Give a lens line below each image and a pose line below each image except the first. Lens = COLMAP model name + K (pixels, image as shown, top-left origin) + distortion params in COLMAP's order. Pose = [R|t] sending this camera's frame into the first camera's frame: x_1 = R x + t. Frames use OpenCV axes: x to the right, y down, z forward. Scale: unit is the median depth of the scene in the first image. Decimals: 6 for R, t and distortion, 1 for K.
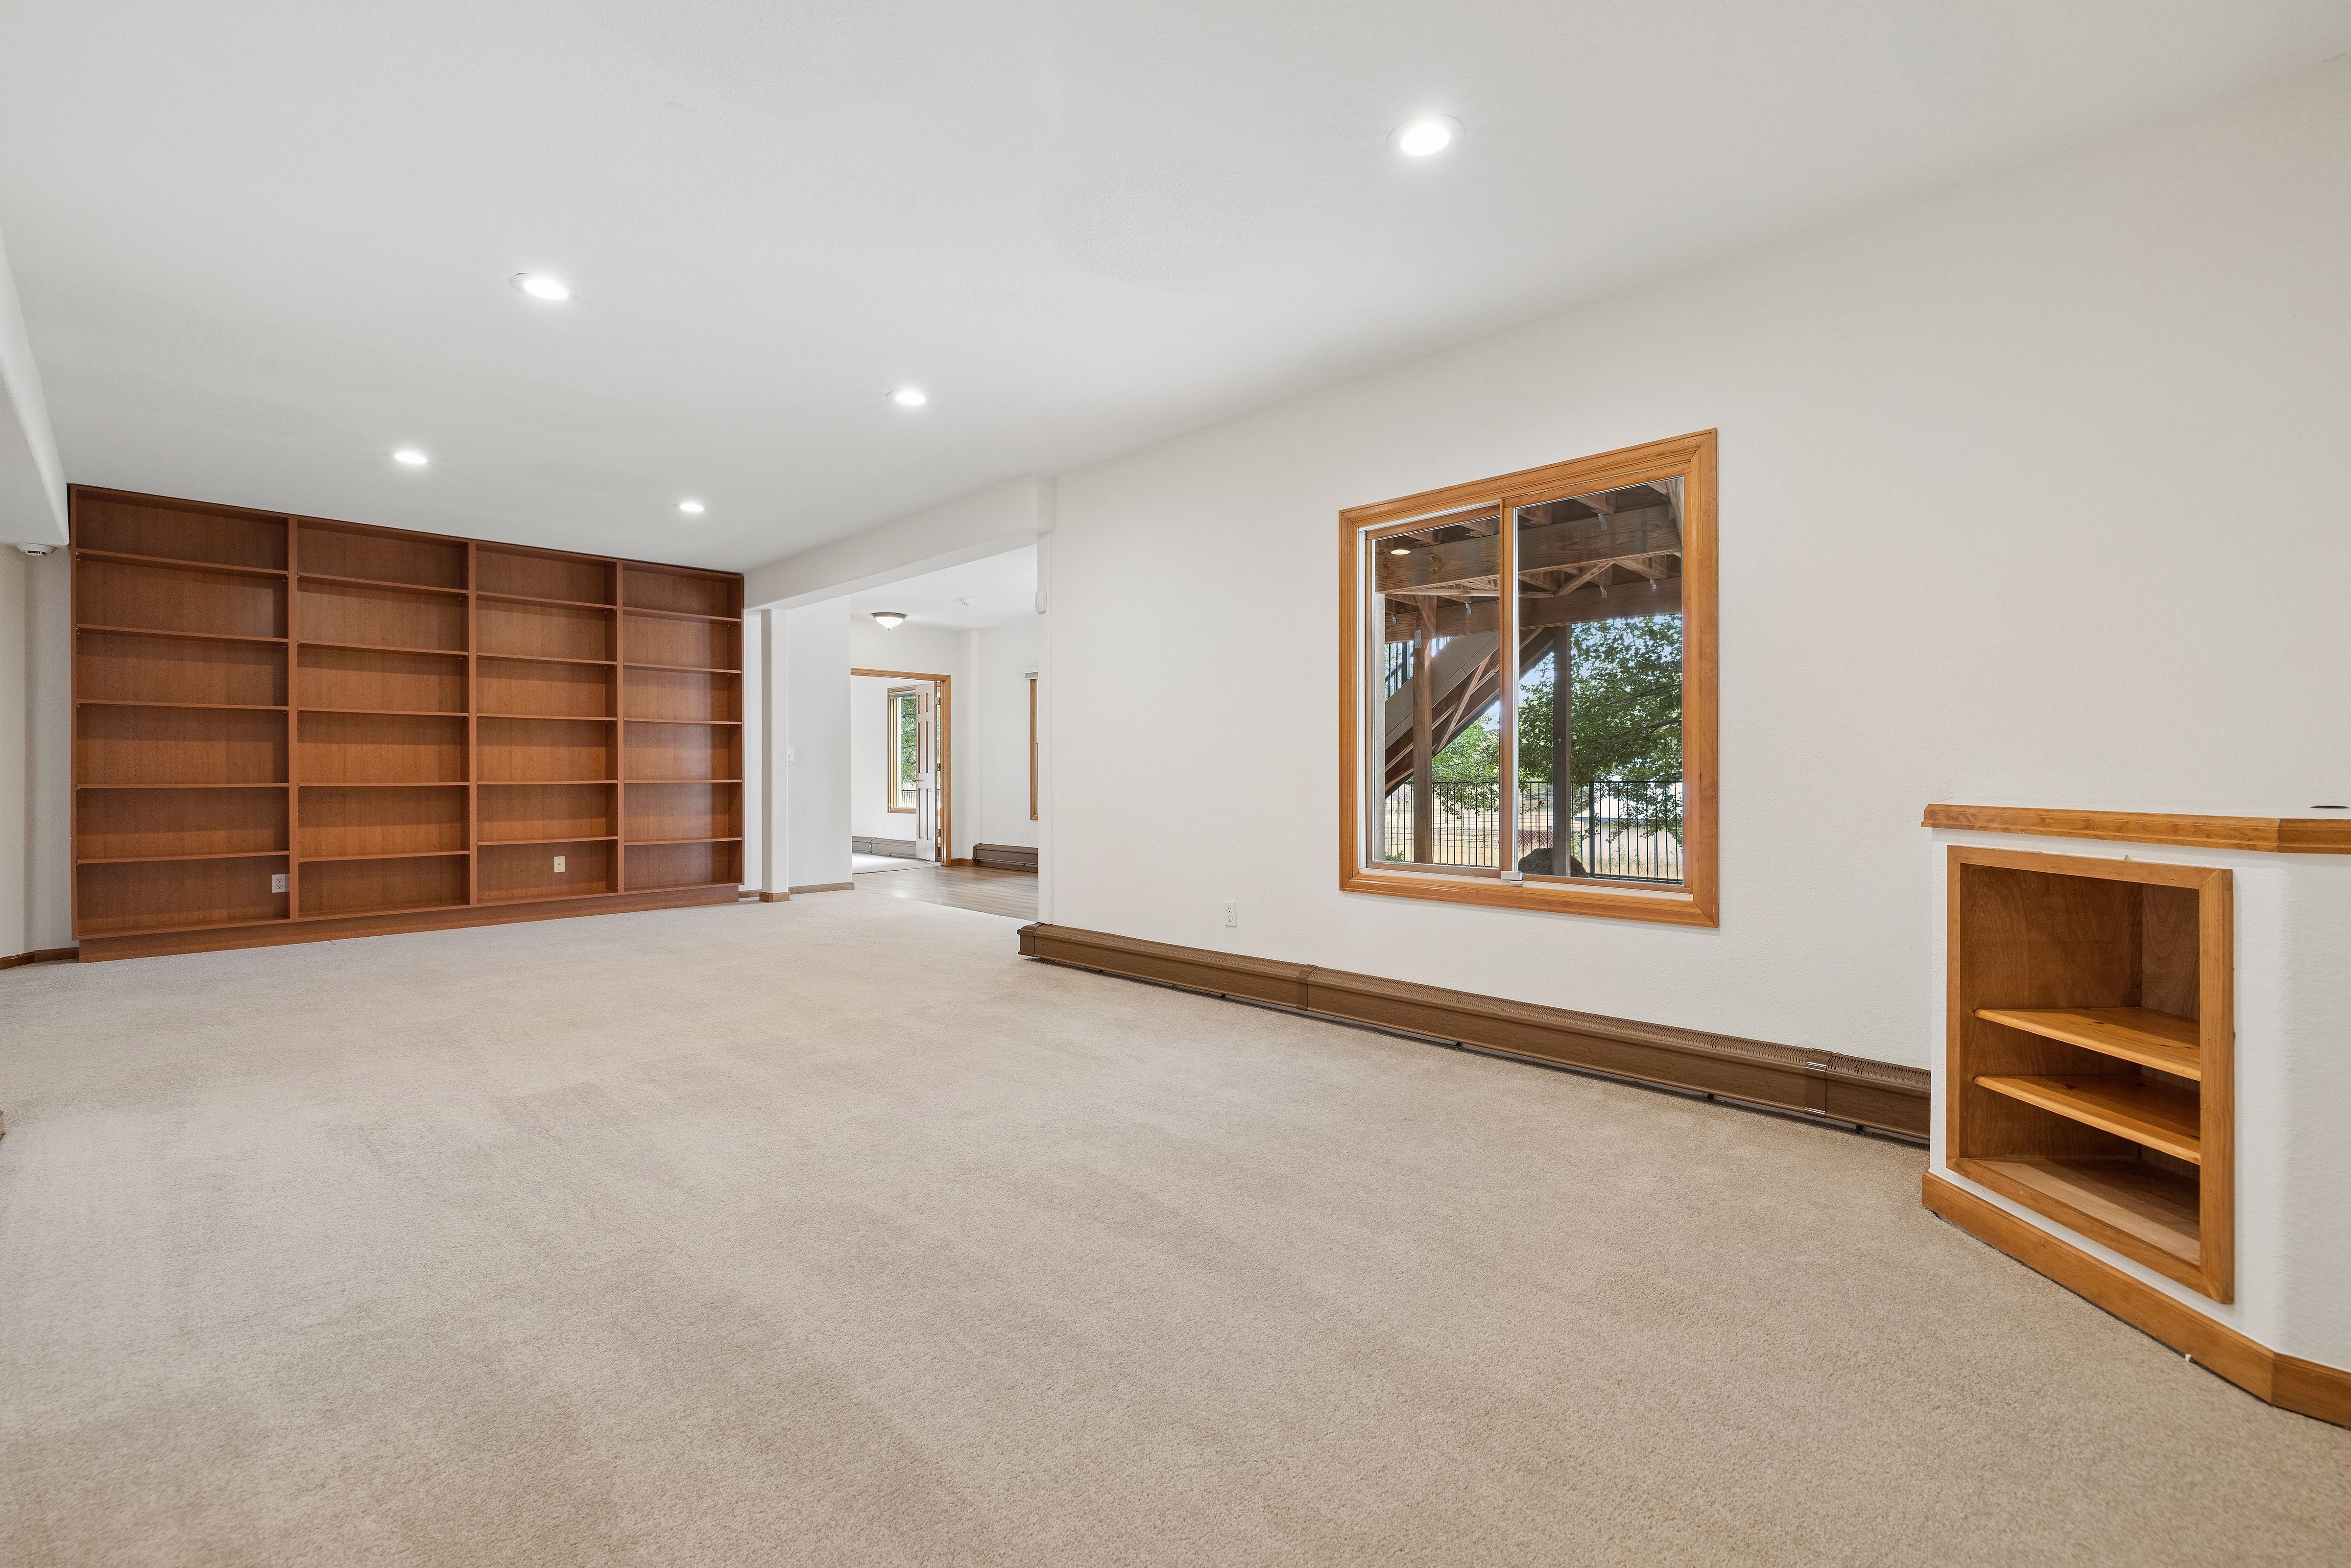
lens RADIAL K [[988.9, 0, 1175.8], [0, 988.9, 774.2], [0, 0, 1]] dist [0.002876, 0.000665]
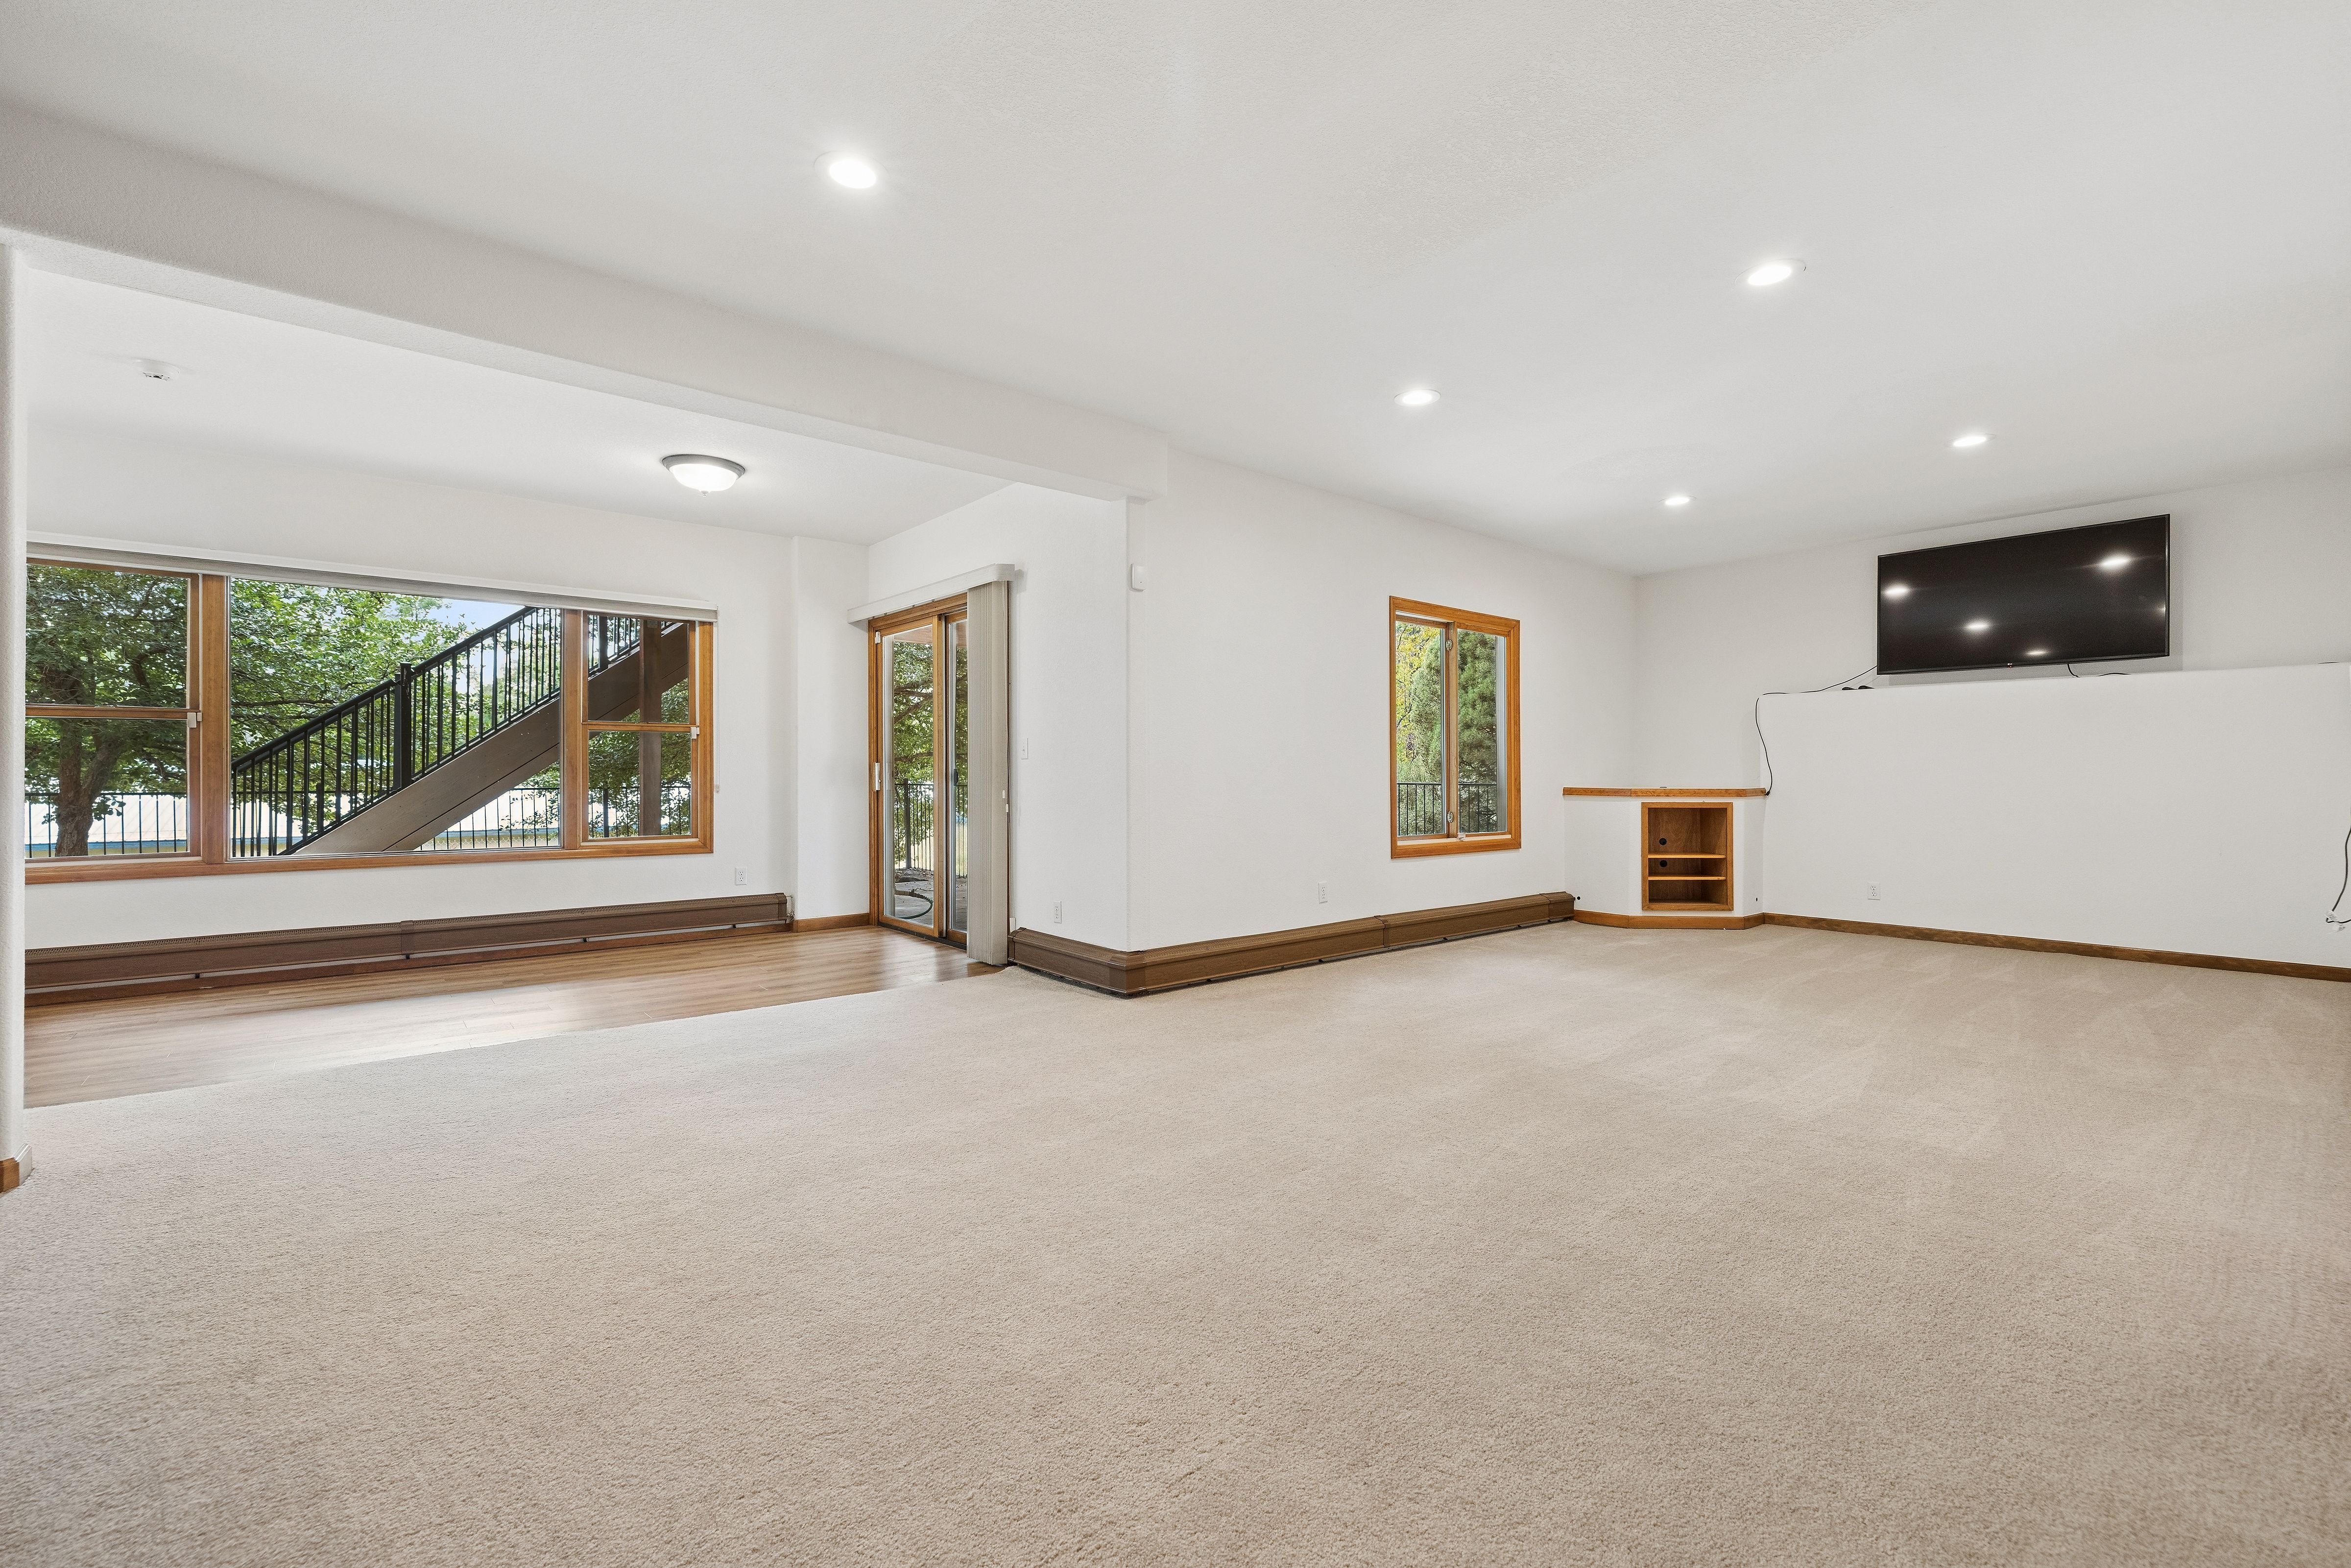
lens RADIAL K [[988.9, 0, 1175.8], [0, 988.9, 774.2], [0, 0, 1]] dist [0.002876, 0.000665]
pose [[0.106966, 0.008733, 0.994224, -2.616480], [0.001017, 0.999960, -0.008893, 0.013853], [-0.994262, 0.001962, 0.106953, 2.325396]]
